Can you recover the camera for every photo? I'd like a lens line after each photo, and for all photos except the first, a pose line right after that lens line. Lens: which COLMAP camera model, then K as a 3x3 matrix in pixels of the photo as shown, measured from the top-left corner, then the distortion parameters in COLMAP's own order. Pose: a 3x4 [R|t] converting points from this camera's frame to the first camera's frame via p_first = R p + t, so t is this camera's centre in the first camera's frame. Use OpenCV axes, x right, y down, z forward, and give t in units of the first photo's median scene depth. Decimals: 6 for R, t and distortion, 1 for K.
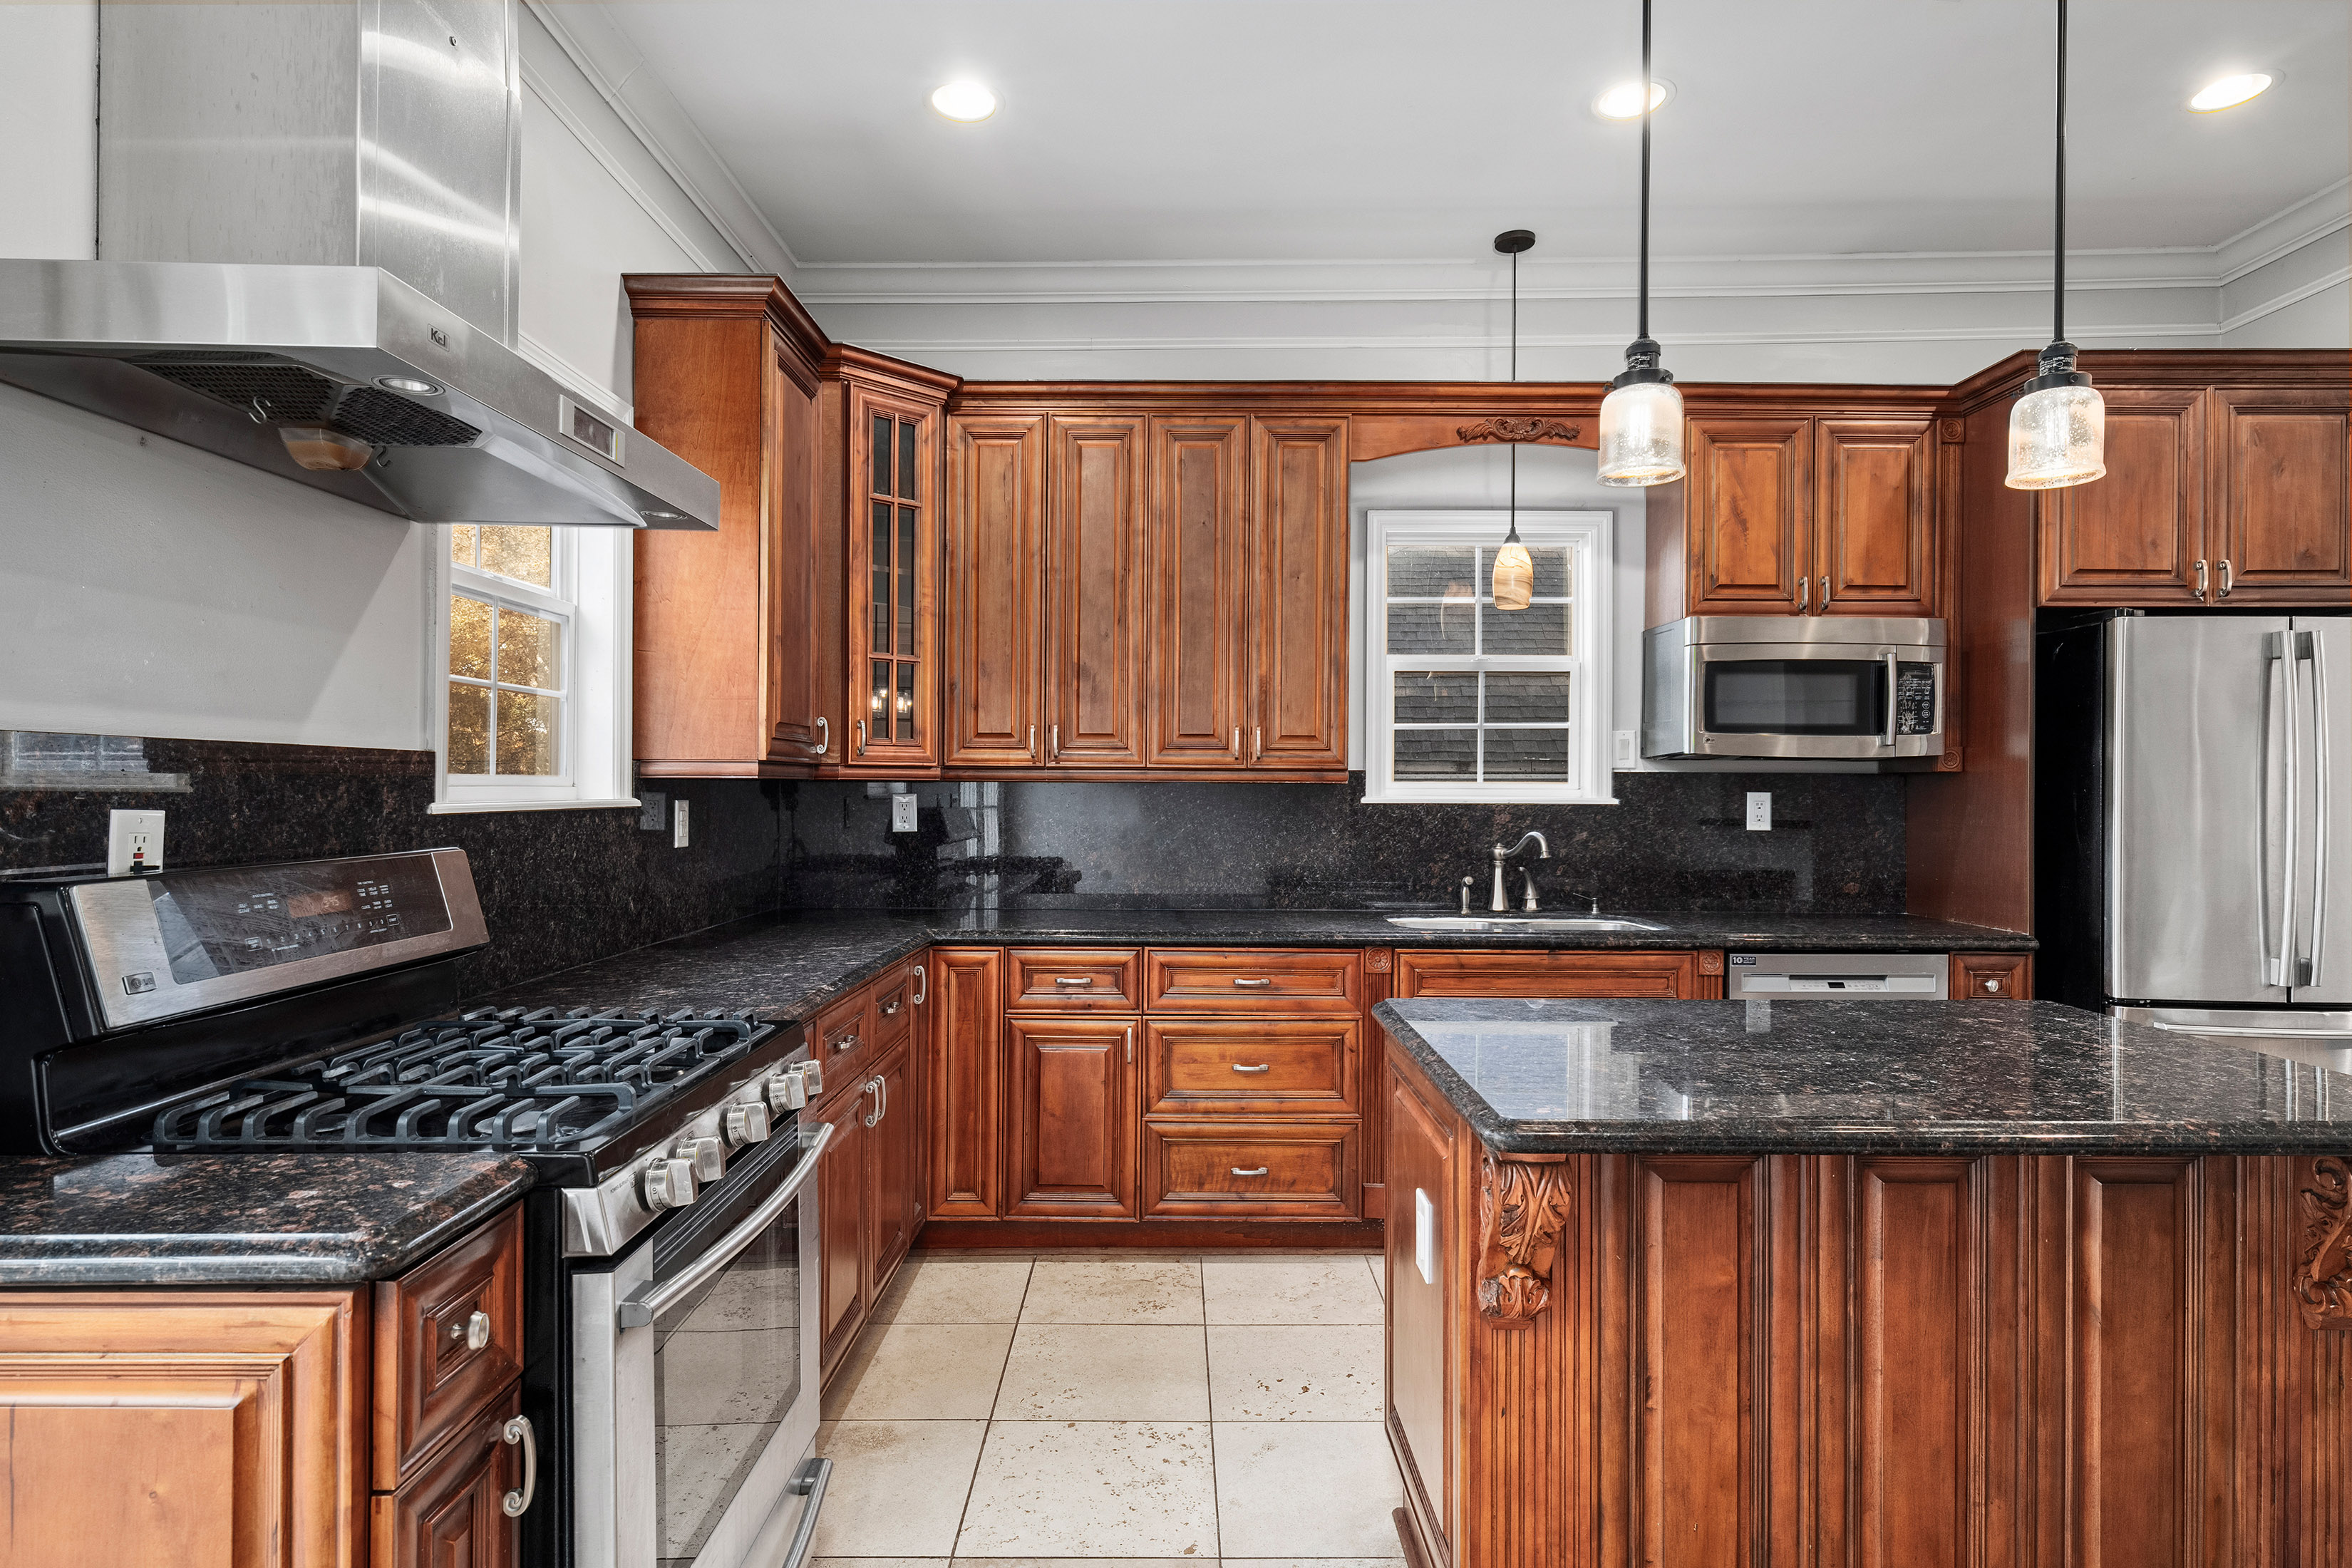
lens RADIAL K [[1249.4, 0, 1160.5], [0, 1249.4, 786.4], [0, 0, 1]] dist [0.012494, -0.003128]
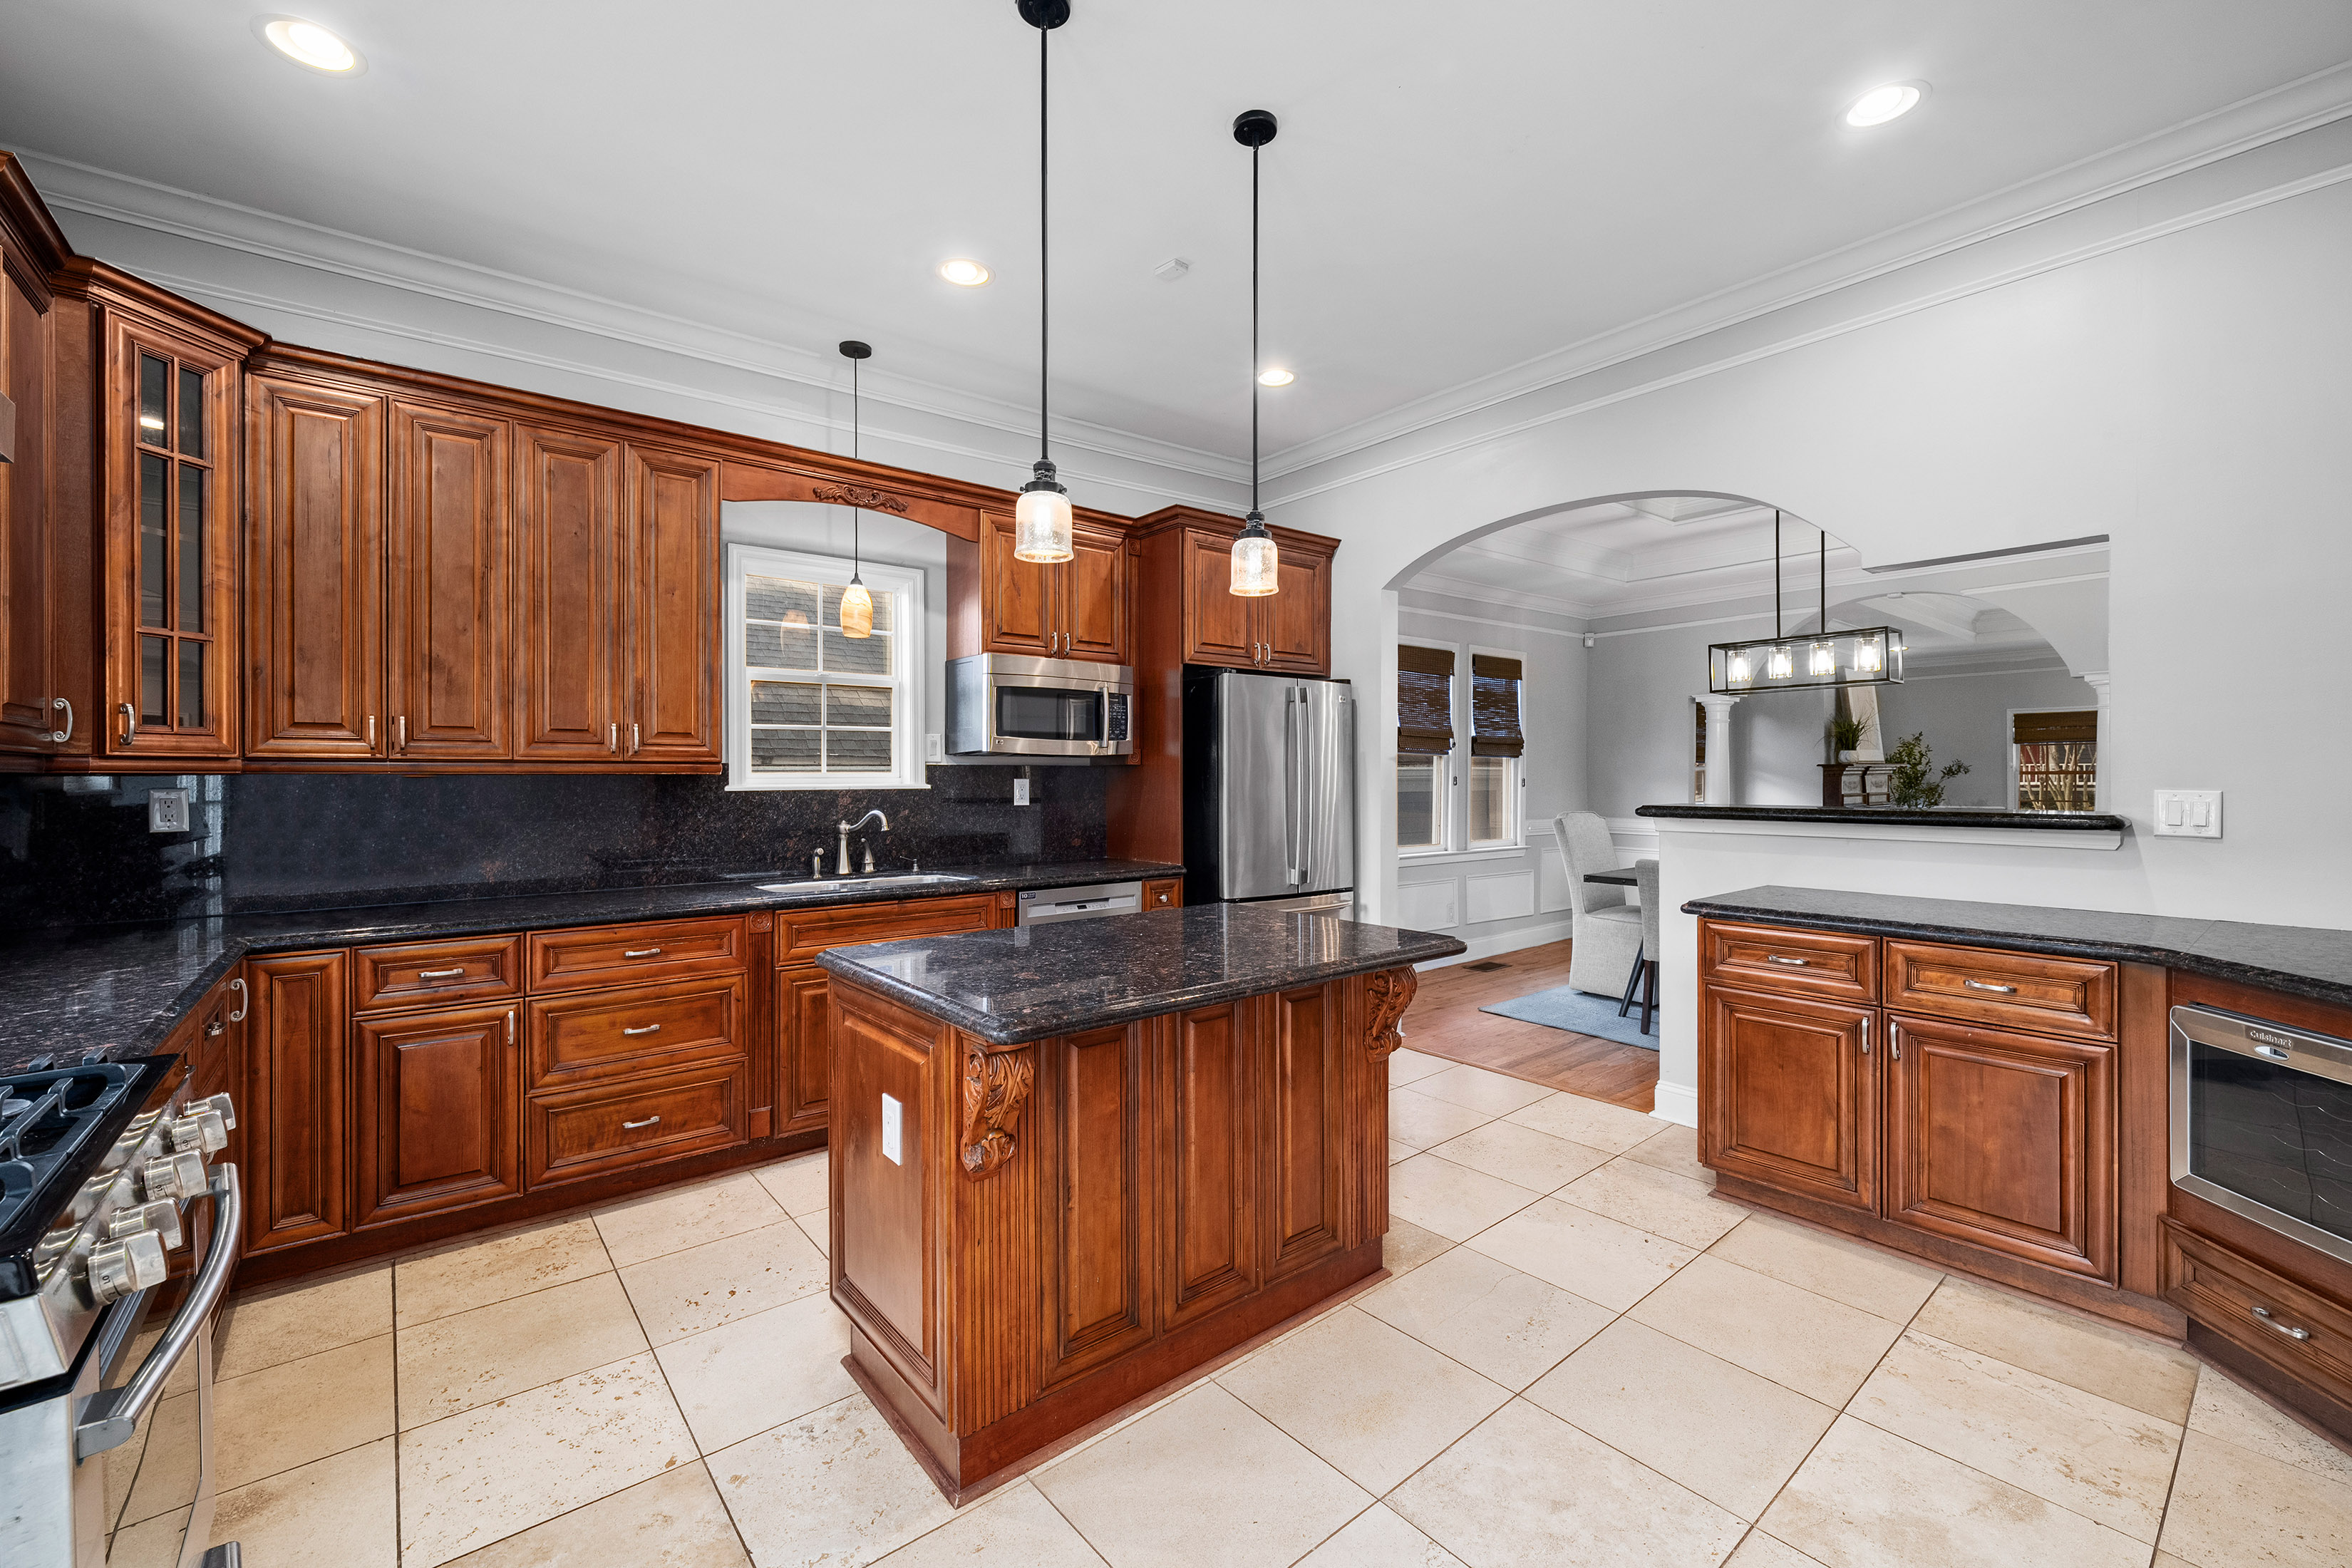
lens RADIAL K [[978.4, 0, 1154.1], [0, 978.4, 776.9], [0, 0, 1]] dist [0.003933, 0.000070]
pose [[0.780909, -0.007099, 0.624604, -0.114610], [0.006302, 0.999974, 0.003486, -0.000608], [-0.624612, 0.001214, 0.780934, 0.031817]]
